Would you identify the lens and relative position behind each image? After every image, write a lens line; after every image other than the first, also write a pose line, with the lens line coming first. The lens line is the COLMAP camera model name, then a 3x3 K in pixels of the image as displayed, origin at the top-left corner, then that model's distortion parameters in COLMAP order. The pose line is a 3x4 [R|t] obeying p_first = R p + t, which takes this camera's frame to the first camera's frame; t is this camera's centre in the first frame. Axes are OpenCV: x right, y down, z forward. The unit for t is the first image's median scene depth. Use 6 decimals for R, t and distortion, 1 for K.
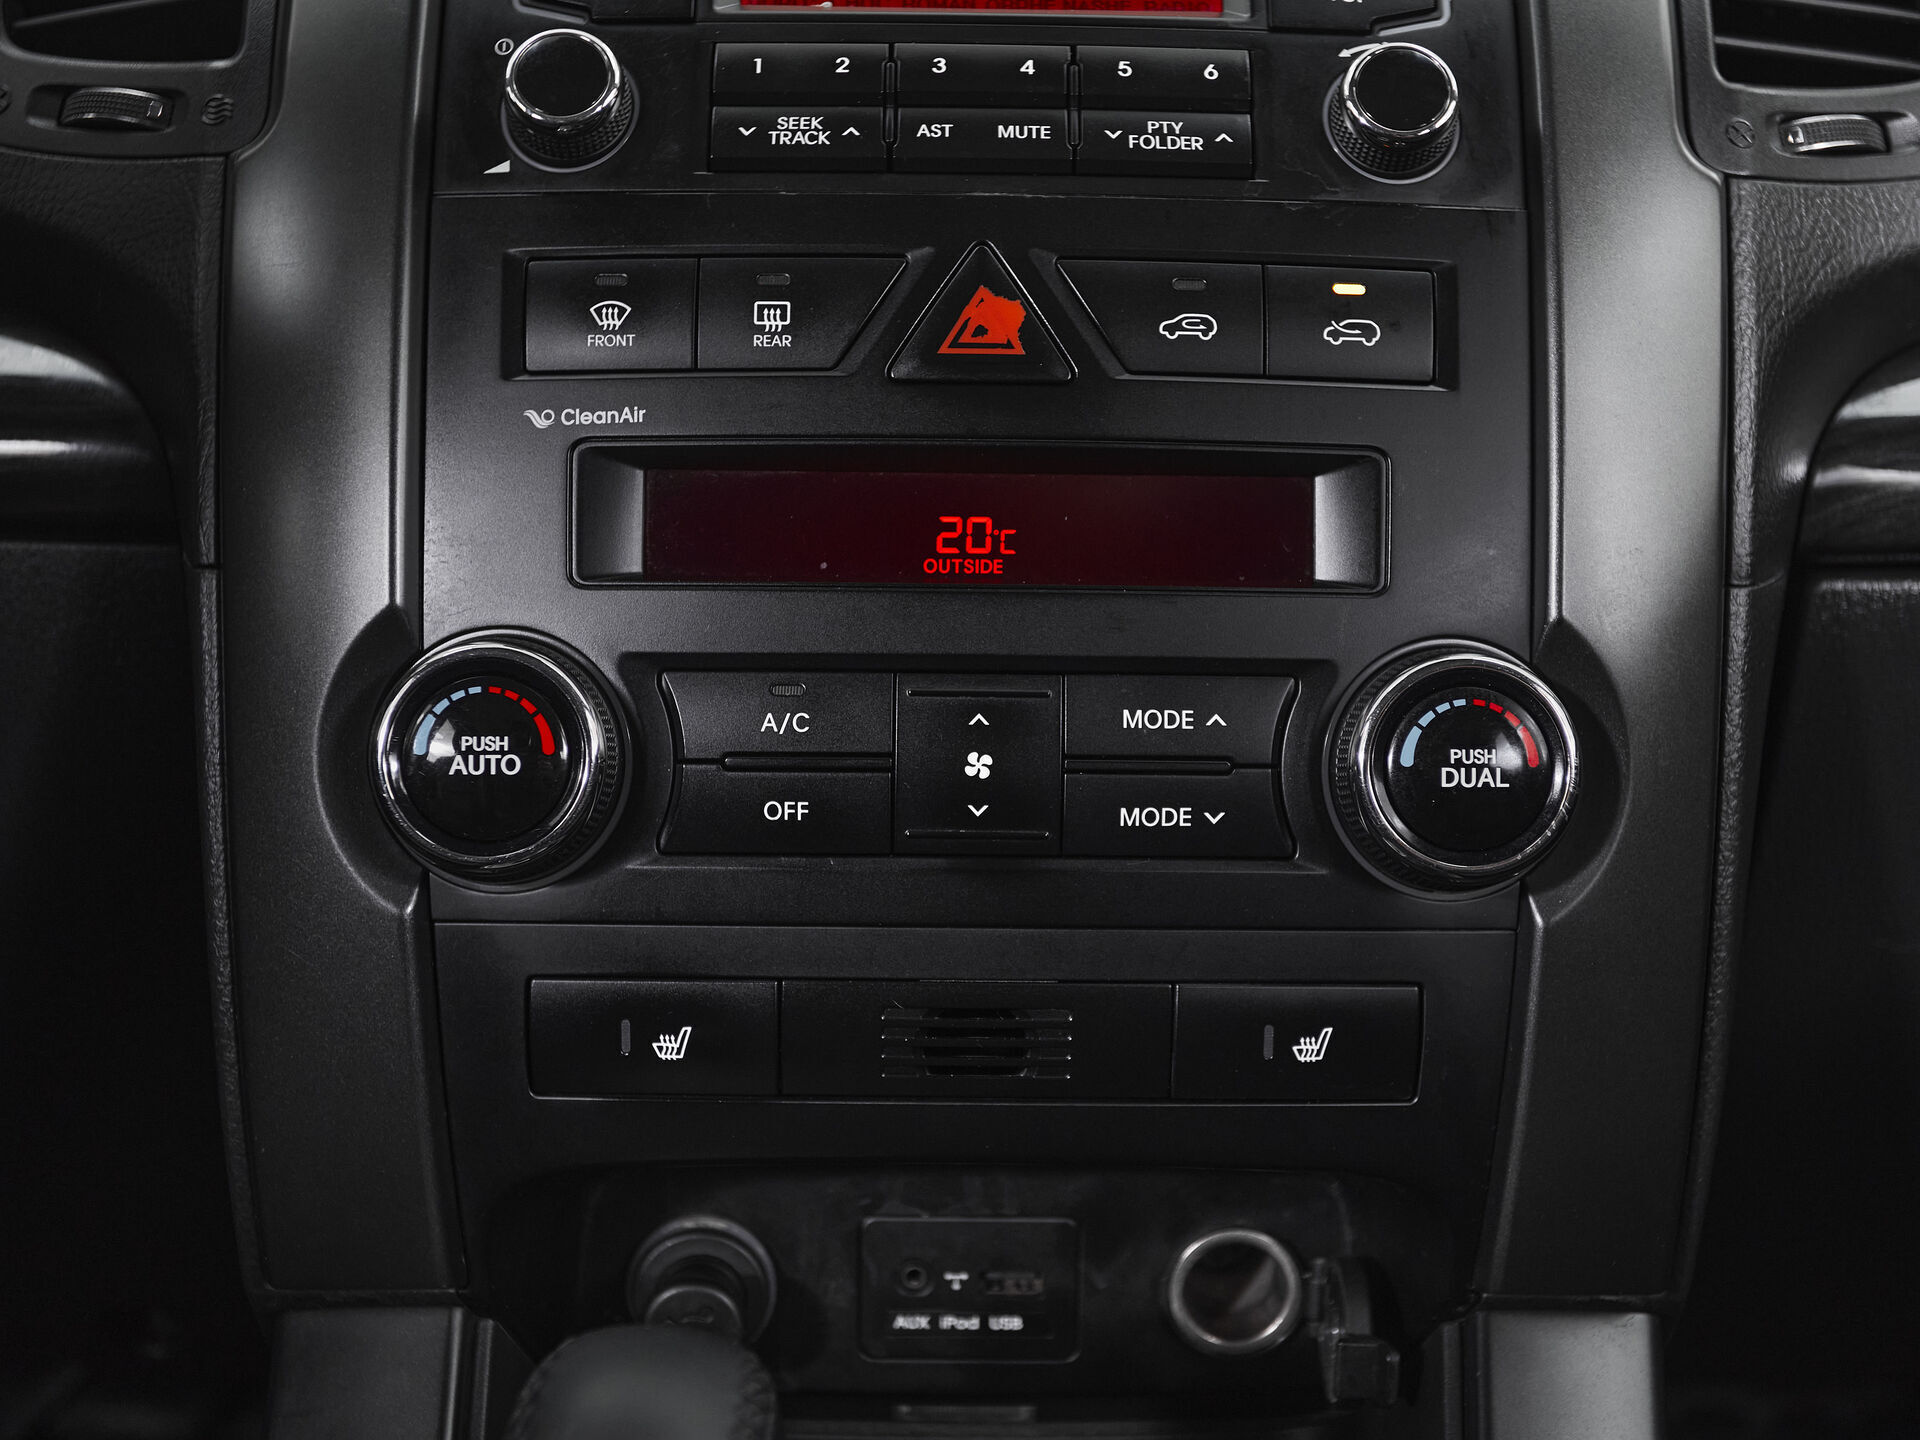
lens RADIAL K [[2305.4, 0, 964.9], [0, 2305.4, 748.7], [0, 0, 1]] dist [0.046446, 0.000000]
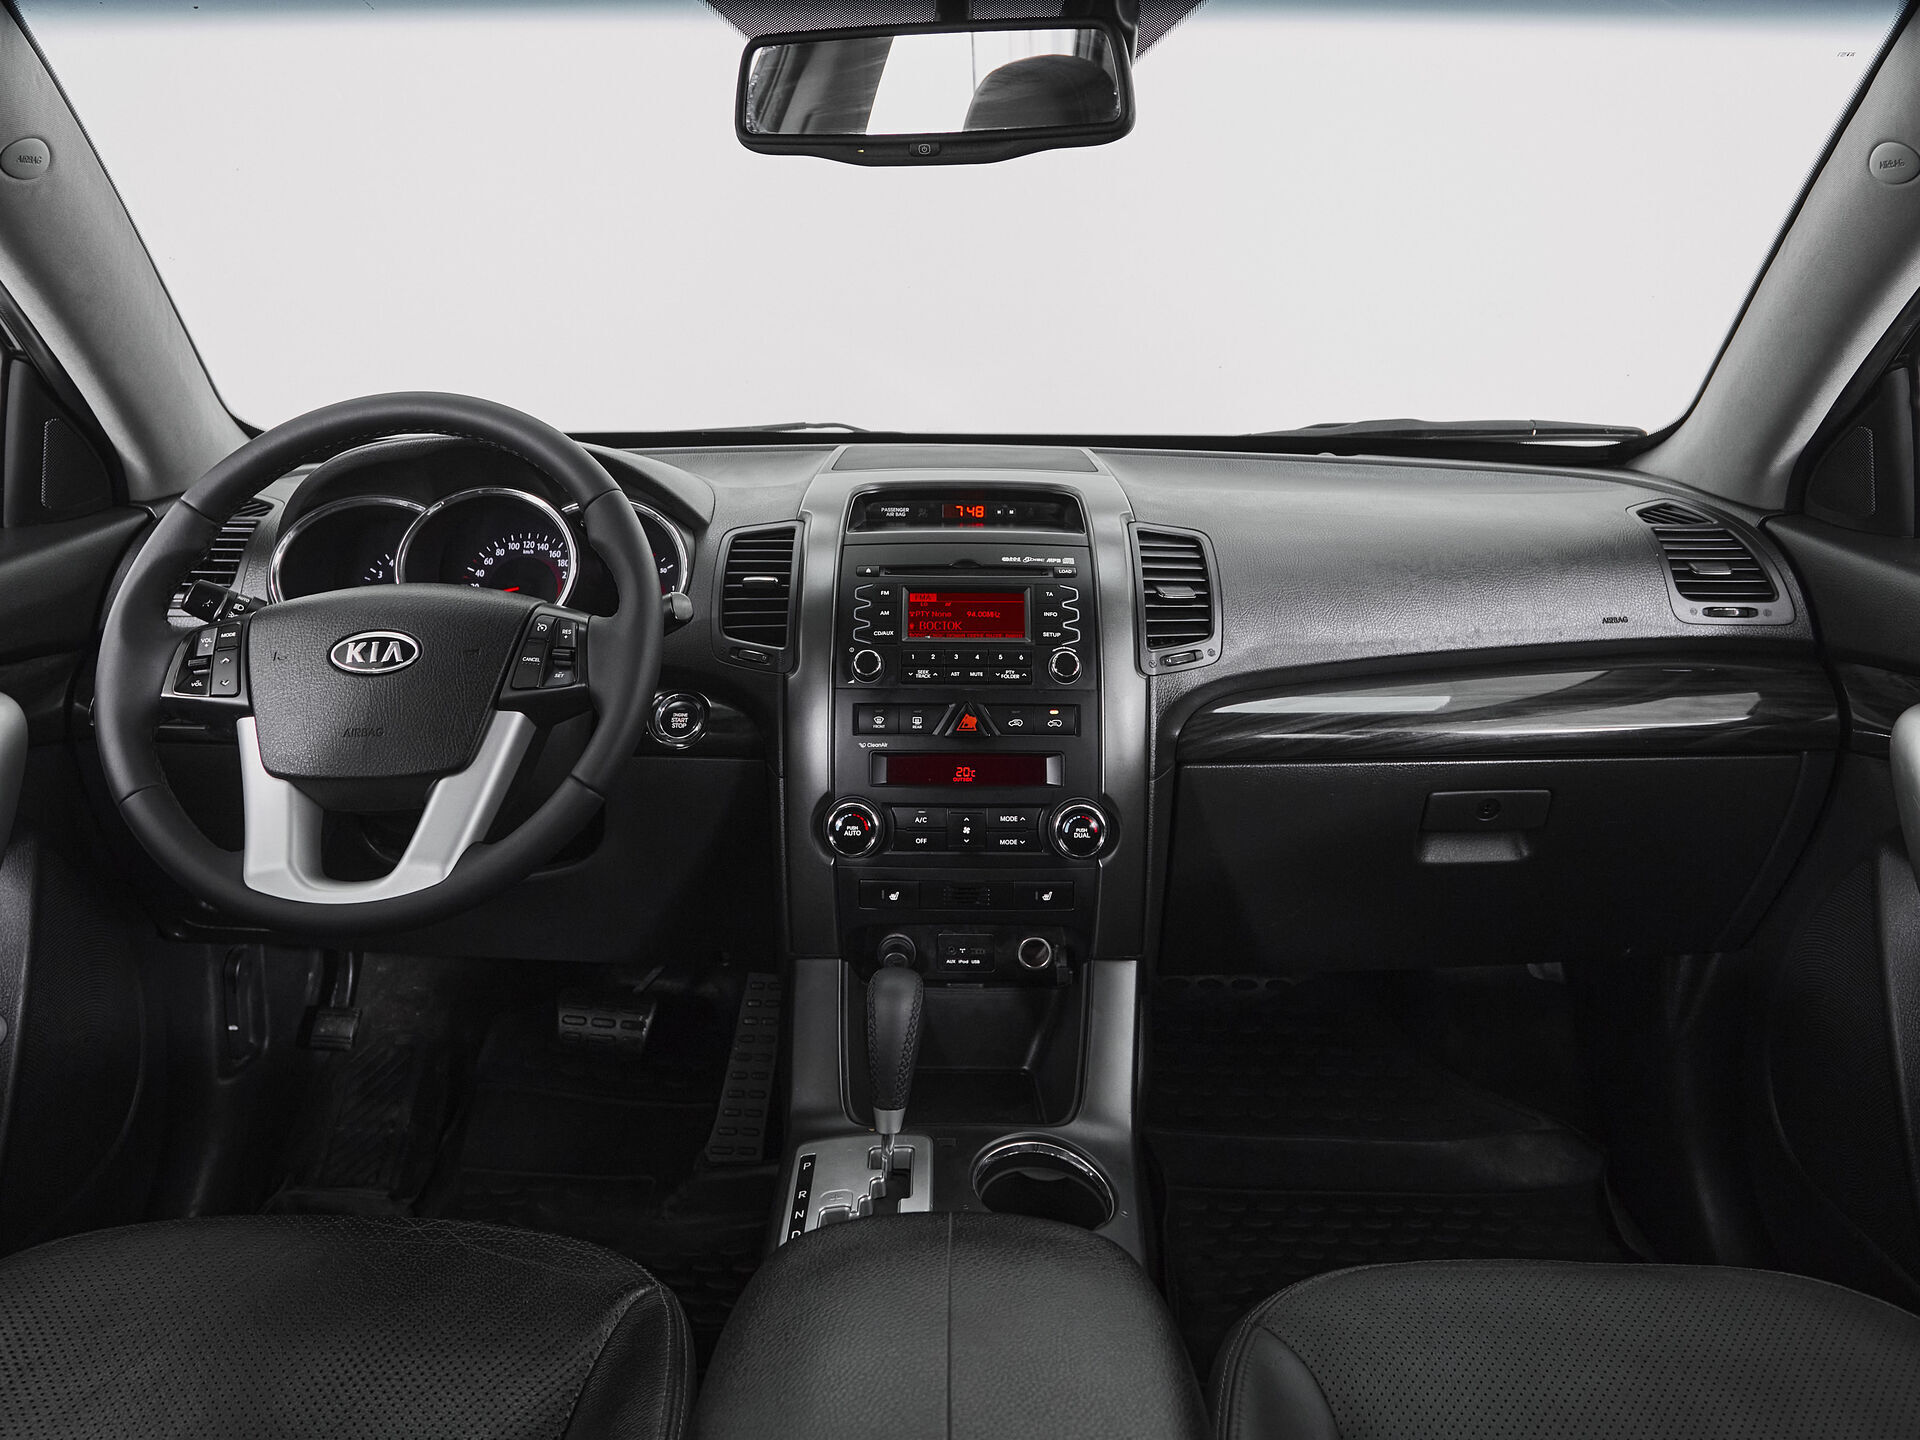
lens RADIAL K [[1378.3, 0, 919.4], [0, 1378.3, 479.3], [0, 0, 1]] dist [-0.001641, -0.007117]
pose [[0.999414, -0.007656, -0.033374, 0.008282], [0.005252, 0.997425, -0.071526, -0.441321], [0.033835, 0.071309, 0.996880, -1.525255]]
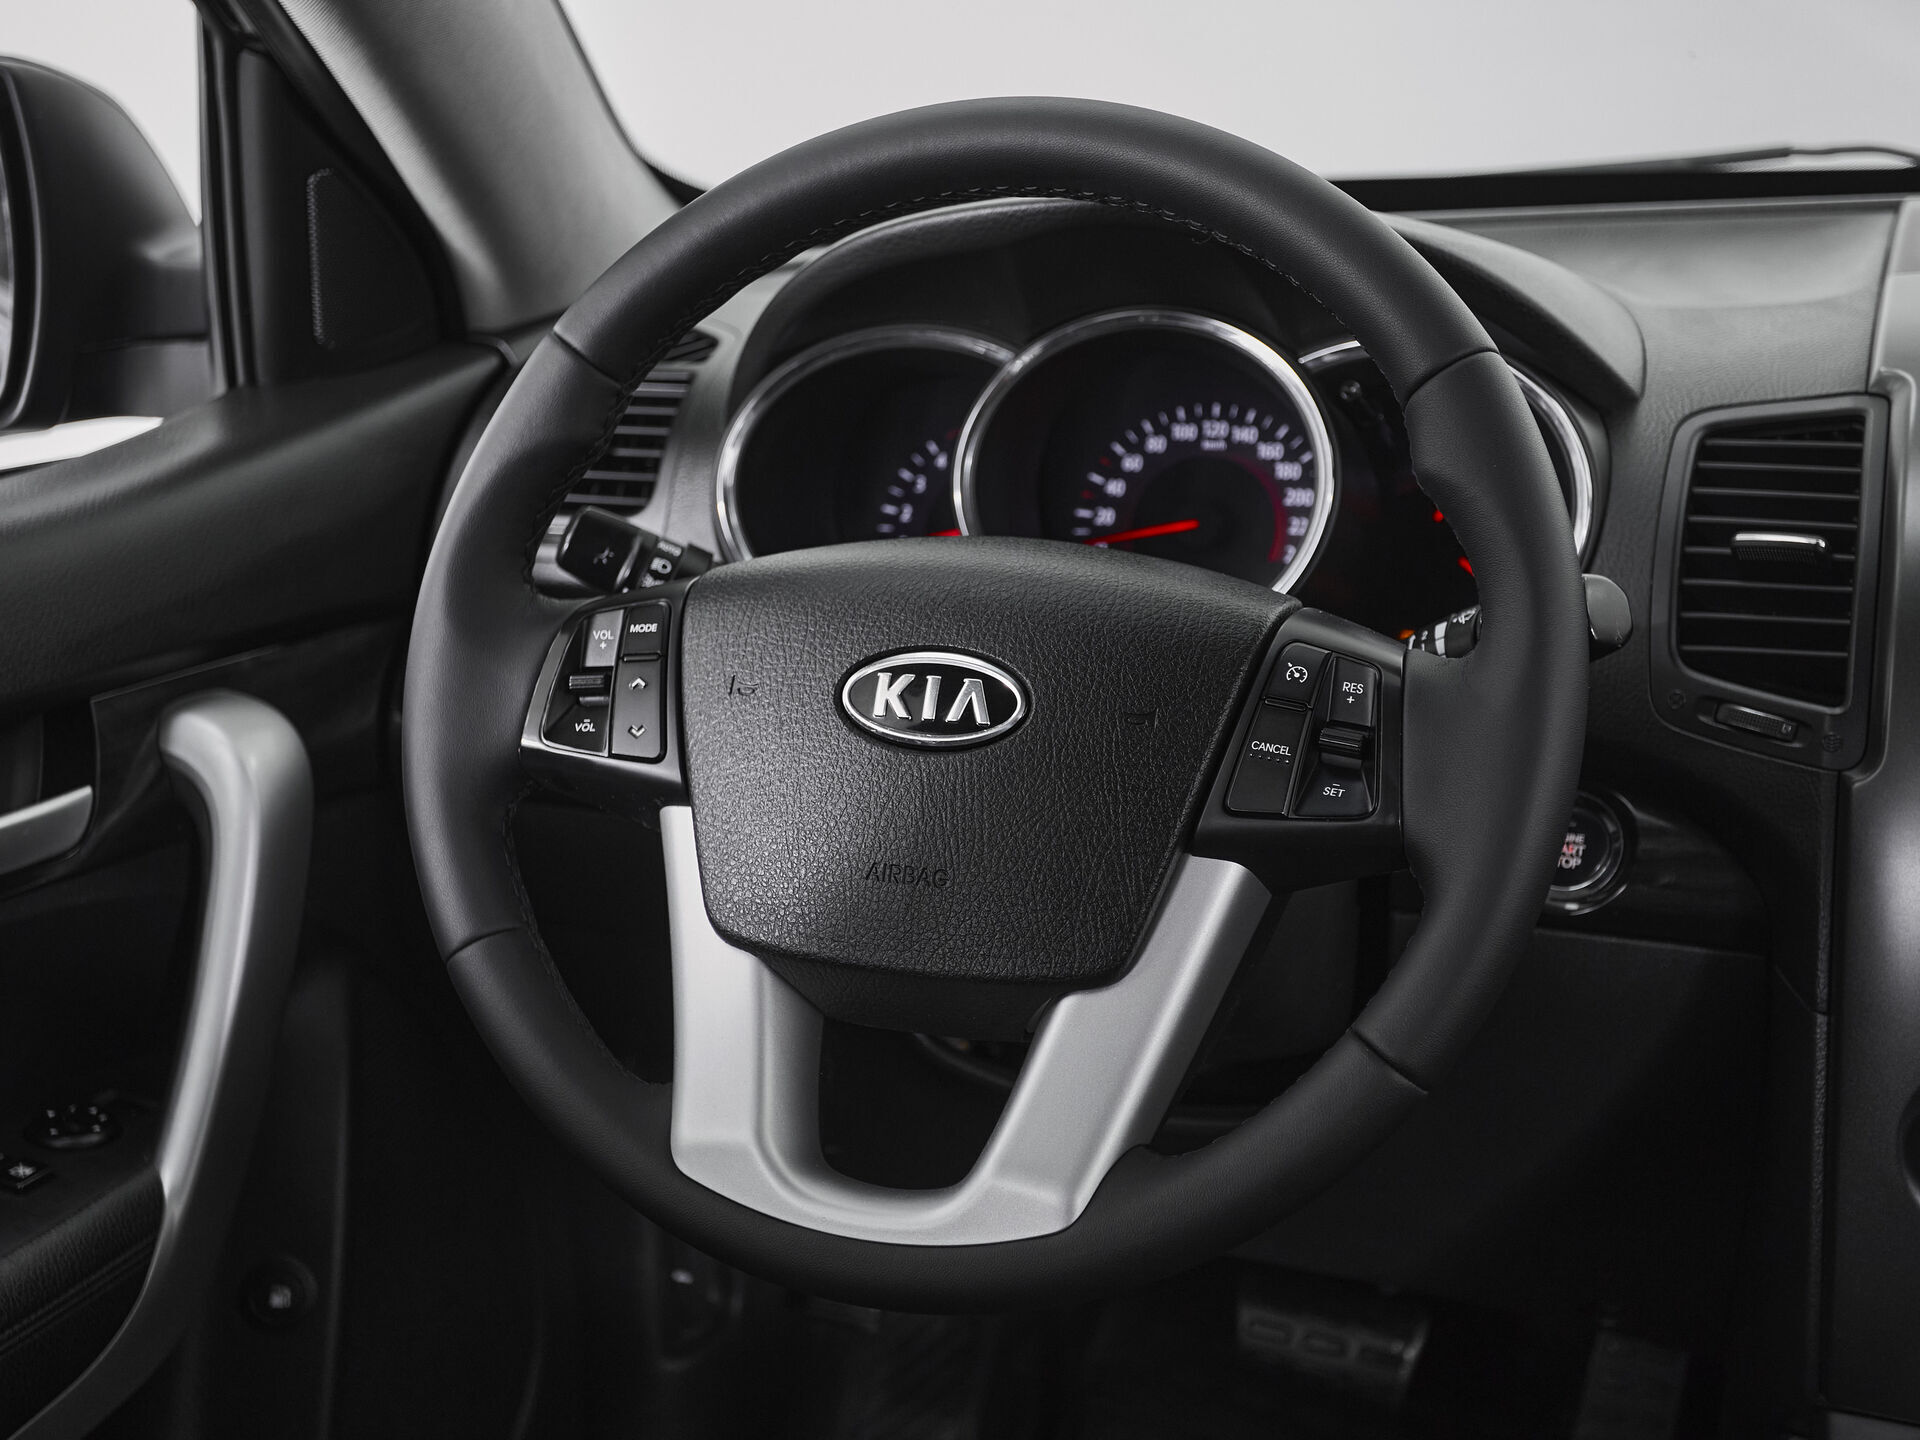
lens RADIAL K [[2305.4, 0, 940.7], [0, 2305.4, 724.1], [0, 0, 1]] dist [0.046446, 0.000000]
pose [[0.926492, 0.061907, -0.371188, -0.308064], [-0.010185, 0.990140, 0.139714, -0.546789], [0.376177, -0.125663, 0.917987, -0.866970]]
